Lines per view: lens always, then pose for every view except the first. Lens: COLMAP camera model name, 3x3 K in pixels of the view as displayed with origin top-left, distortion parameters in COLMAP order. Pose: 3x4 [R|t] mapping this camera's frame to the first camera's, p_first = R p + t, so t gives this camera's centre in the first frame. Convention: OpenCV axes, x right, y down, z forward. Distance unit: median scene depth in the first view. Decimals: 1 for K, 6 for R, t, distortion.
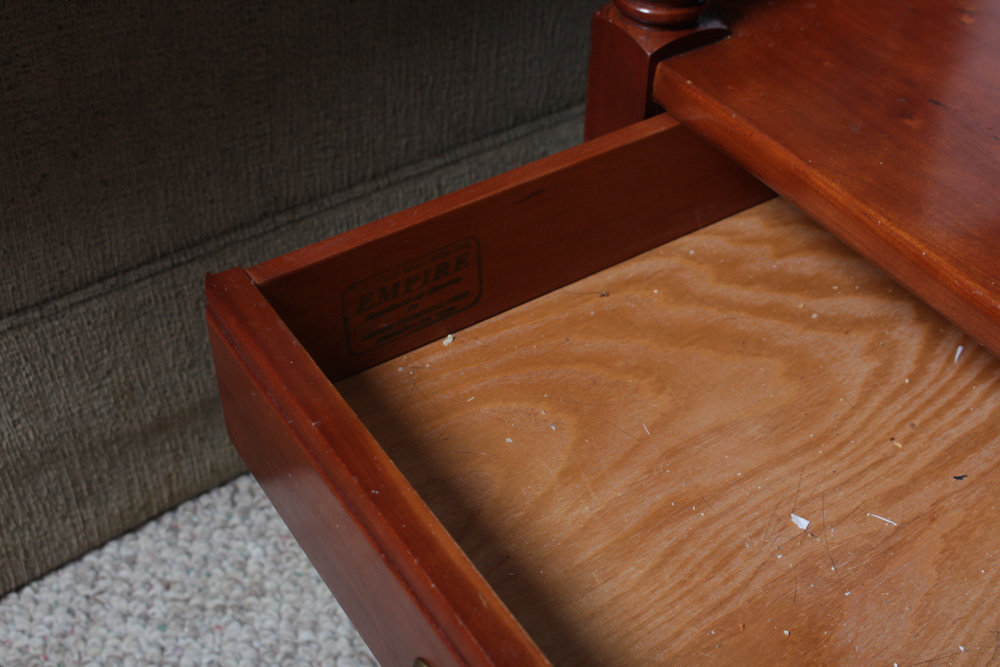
lens RADIAL K [[1387.4, 0, 496.6], [0, 1387.4, 335.8], [0, 0, 1]] dist [-0.058567, 0.000000]
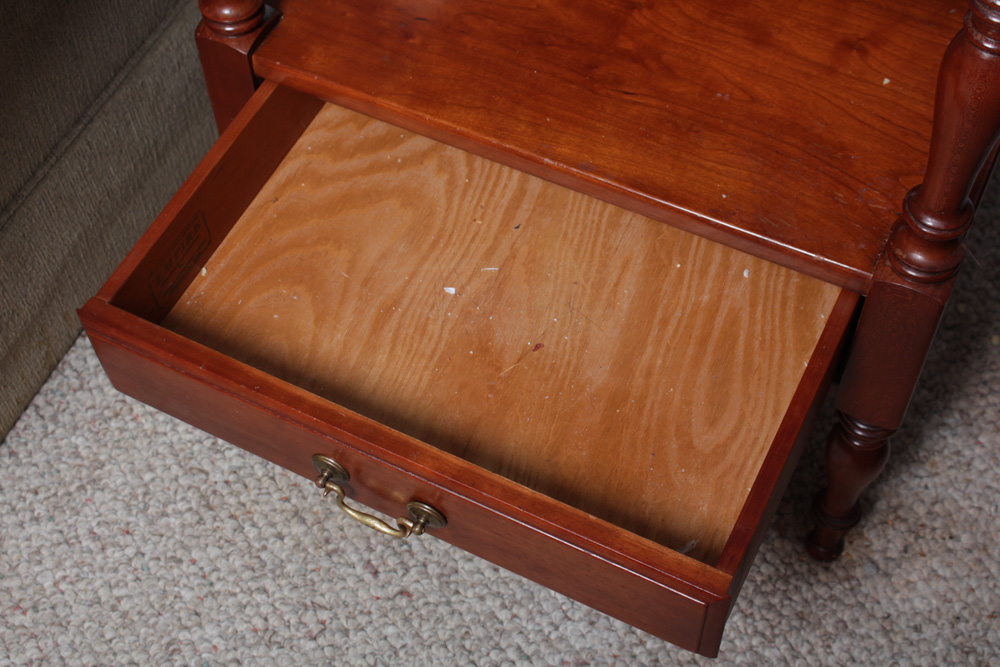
lens RADIAL K [[1449.3, 0, 504.3], [0, 1449.3, 334.9], [0, 0, 1]] dist [-0.054759, 0.000000]
pose [[0.858208, -0.437764, 0.268032, -0.206951], [0.361065, 0.885990, 0.290955, -0.279290], [-0.364843, -0.152923, 0.918425, -0.629833]]
